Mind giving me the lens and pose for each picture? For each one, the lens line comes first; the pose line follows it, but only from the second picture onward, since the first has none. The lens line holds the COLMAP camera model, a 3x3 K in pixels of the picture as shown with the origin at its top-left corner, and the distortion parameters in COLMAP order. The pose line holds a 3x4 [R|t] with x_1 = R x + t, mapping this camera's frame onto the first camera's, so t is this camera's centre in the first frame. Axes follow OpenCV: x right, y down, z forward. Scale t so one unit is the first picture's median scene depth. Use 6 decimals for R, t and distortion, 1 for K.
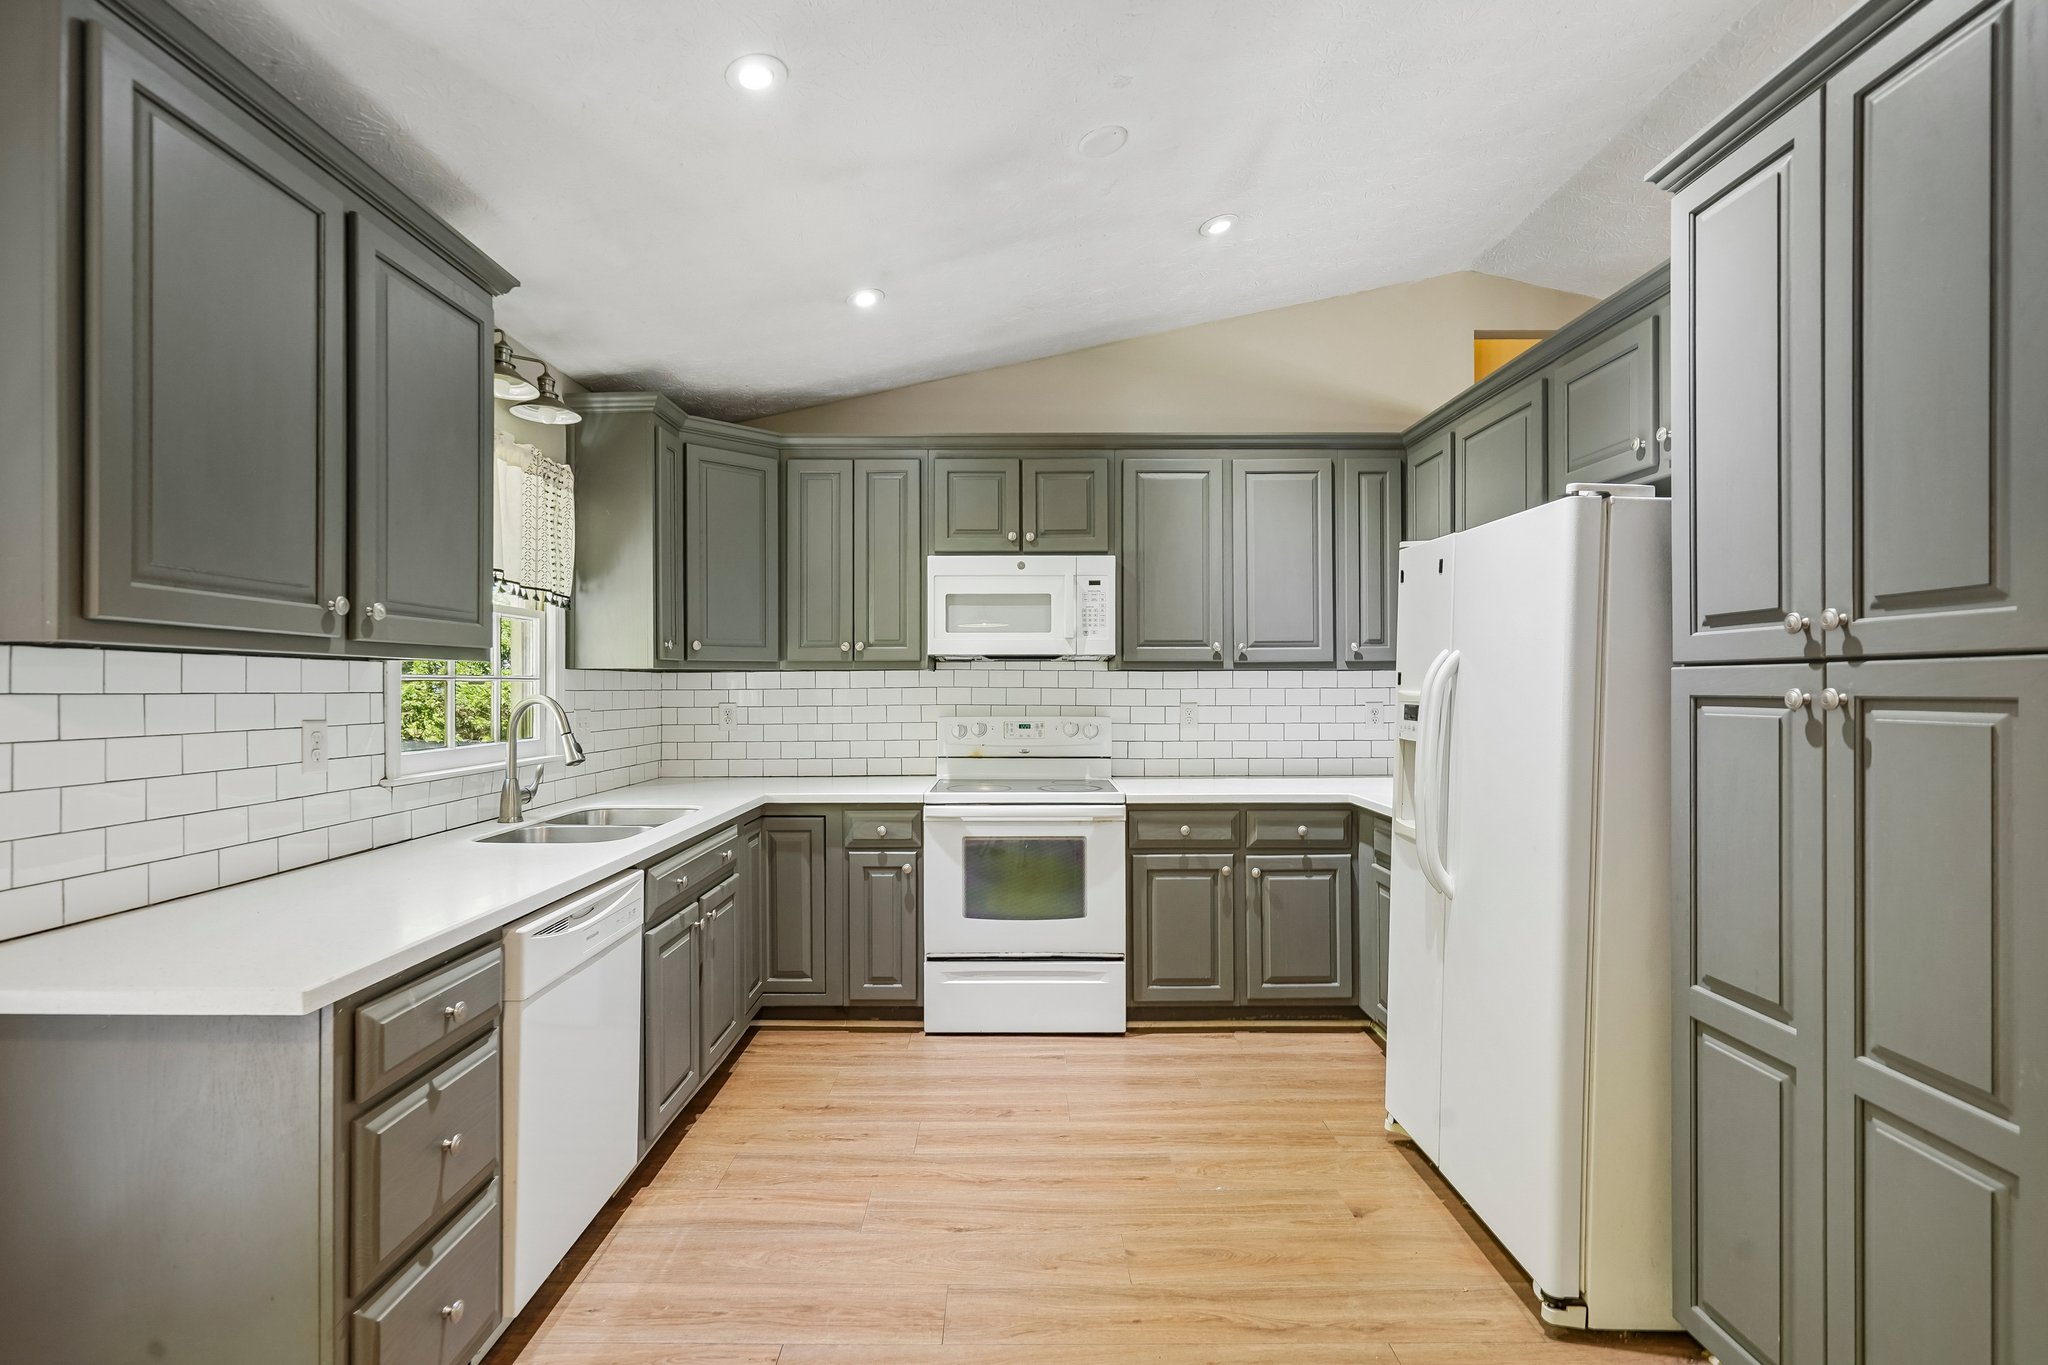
lens RADIAL K [[958.8, 0, 1013.2], [0, 958.8, 686.5], [0, 0, 1]] dist [-0.001095, 0.000753]
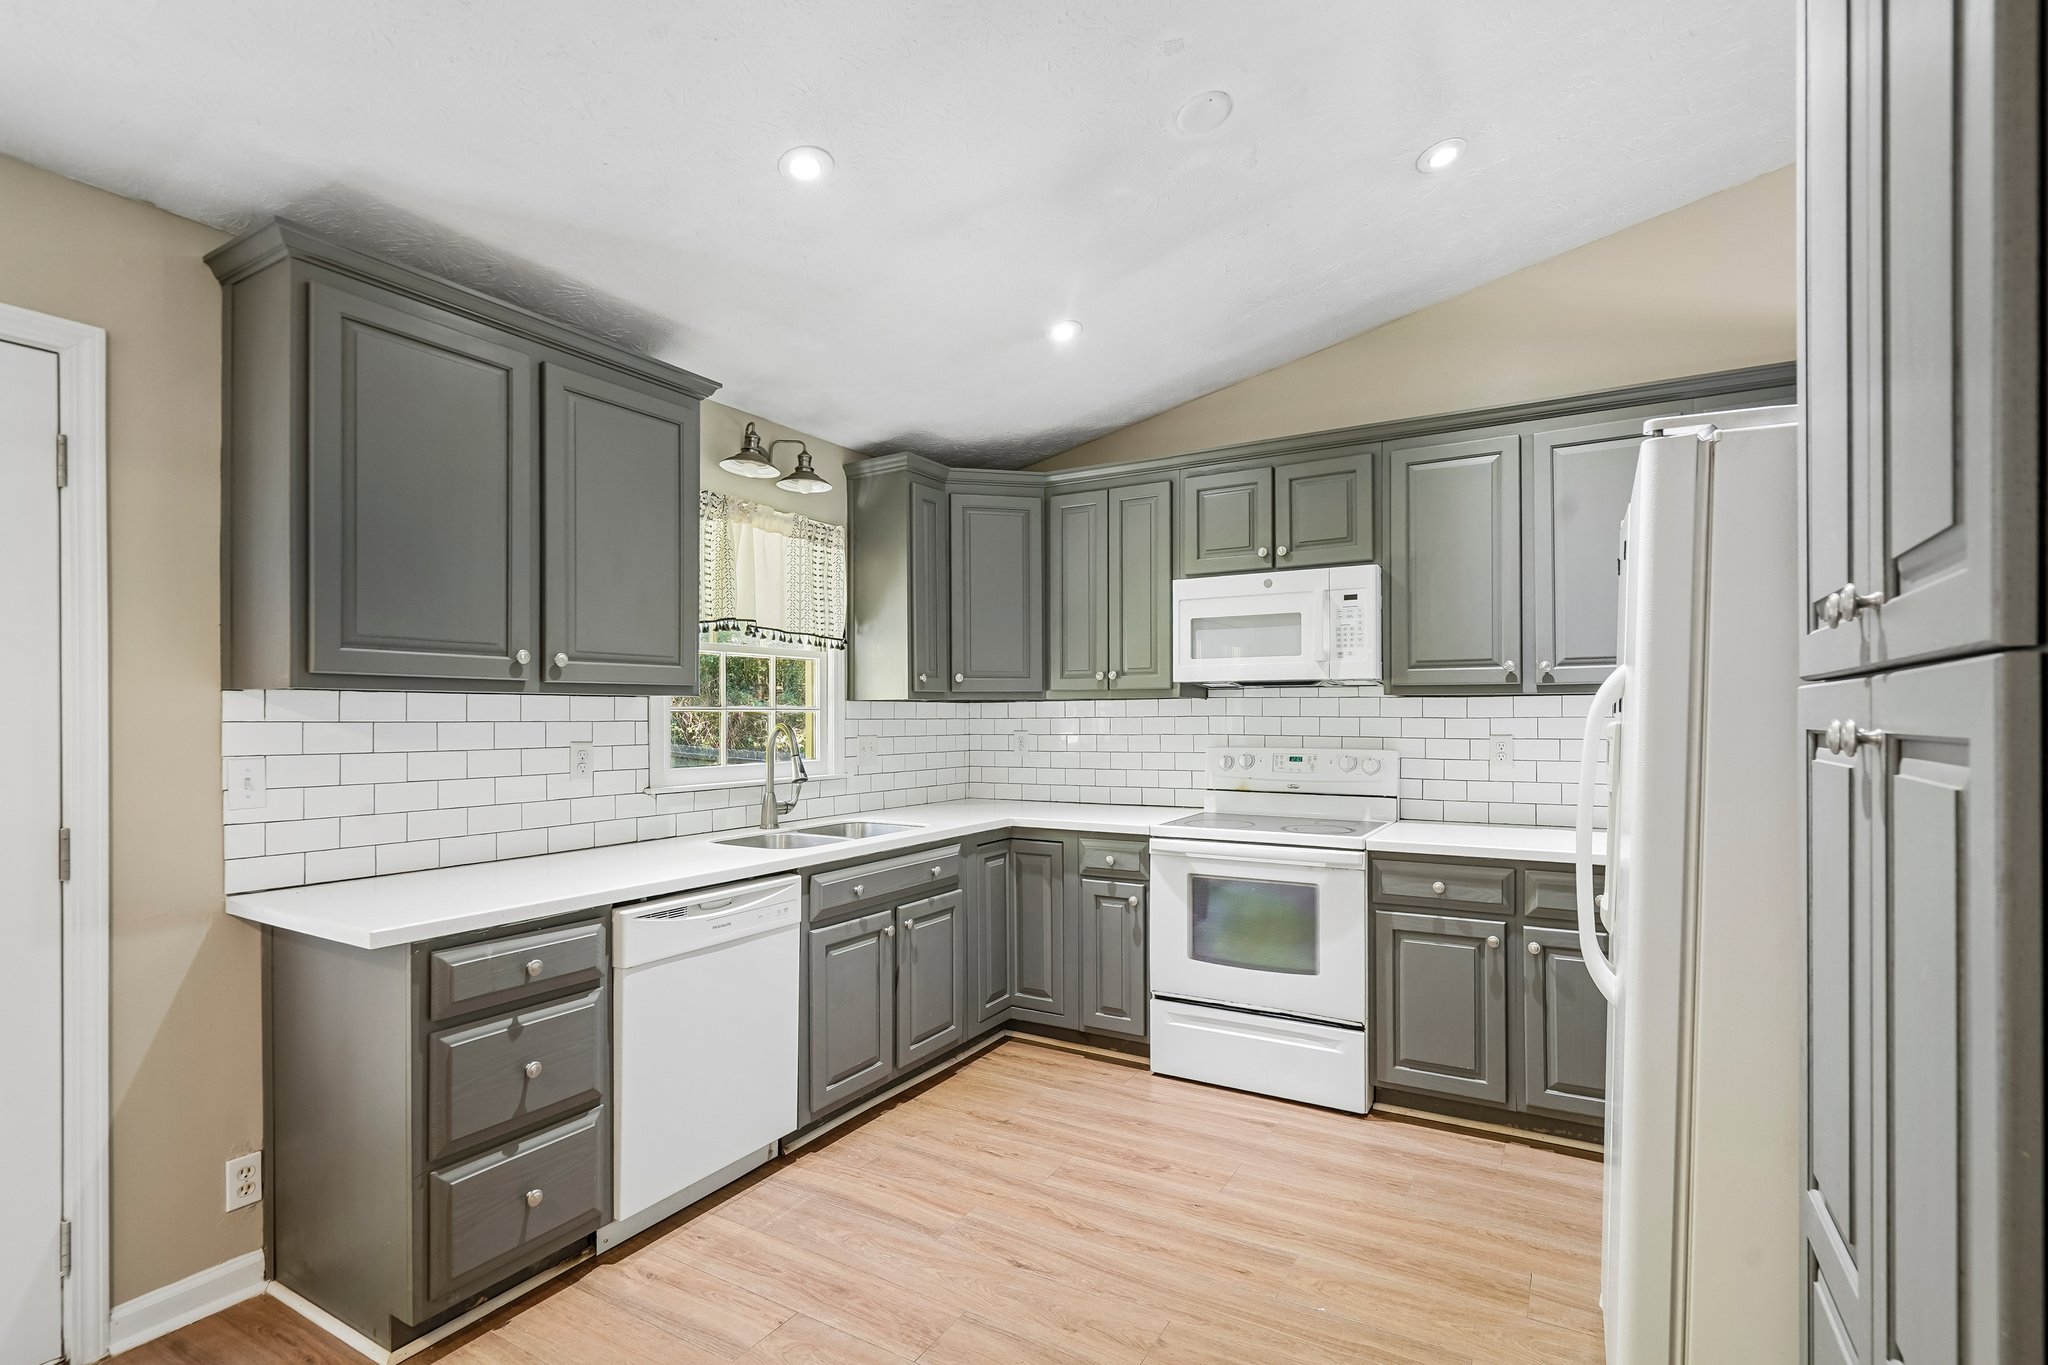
lens RADIAL K [[962.8, 0, 1028.3], [0, 962.8, 714.8], [0, 0, 1]] dist [-0.000745, 0.000906]
pose [[0.863088, -0.000916, -0.505053, 0.301850], [0.001240, 0.999999, 0.000306, -0.001262], [0.505052, -0.000890, 0.863088, 0.097750]]
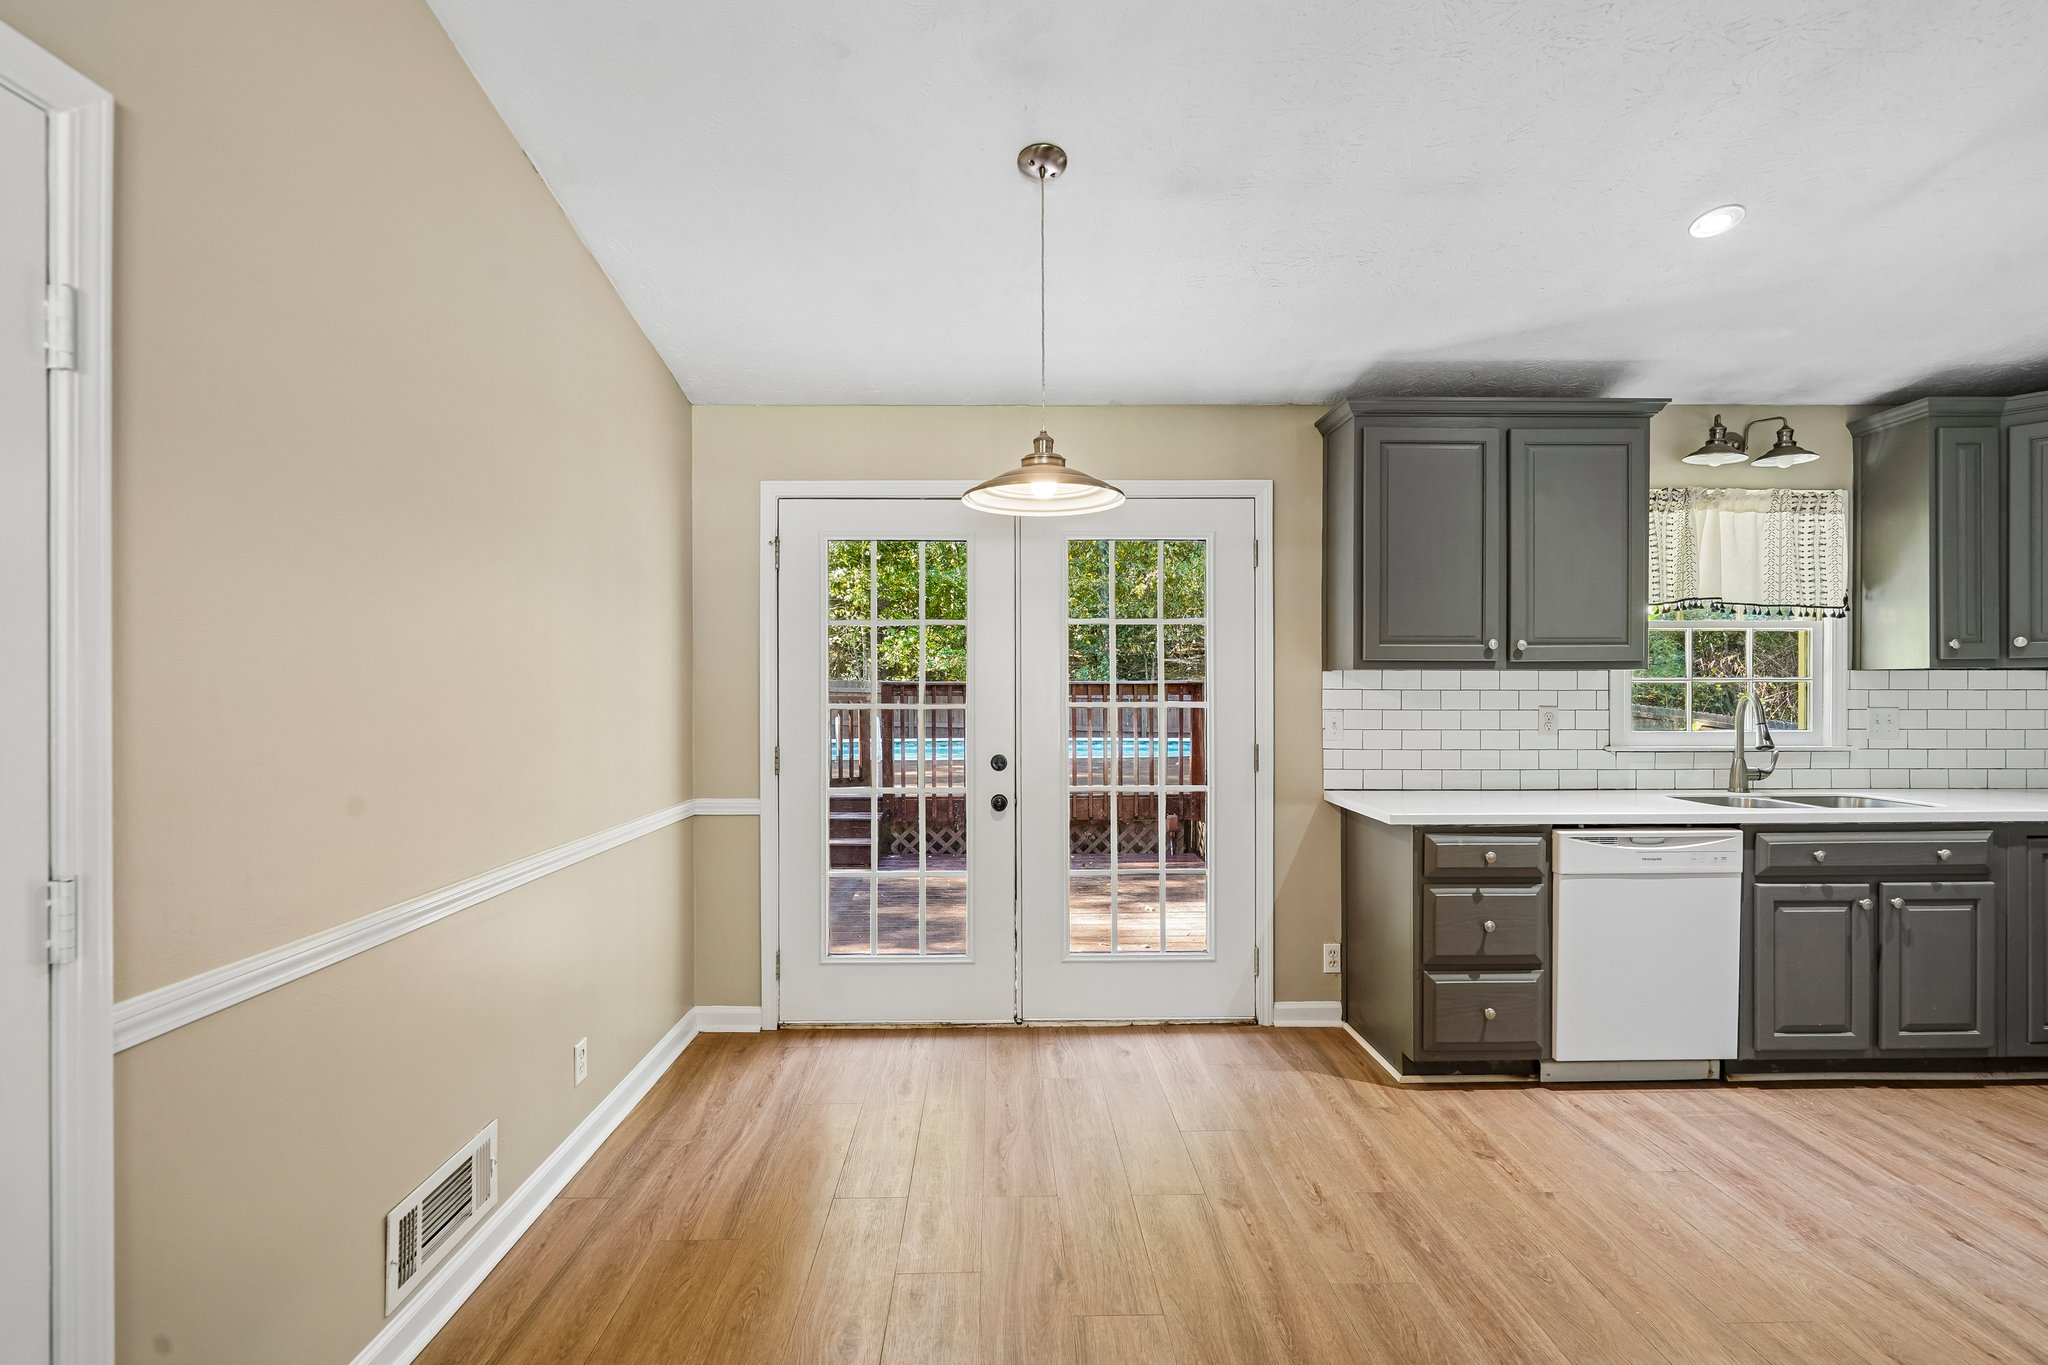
lens RADIAL K [[956.5, 0, 1016.5], [0, 956.5, 692.0], [0, 0, 1]] dist [-0.001436, 0.000467]
pose [[0.020071, 0.006694, -0.999776, 0.598896], [0.001193, 0.999977, 0.006720, -0.001597], [0.999798, -0.001327, 0.020063, 0.008629]]
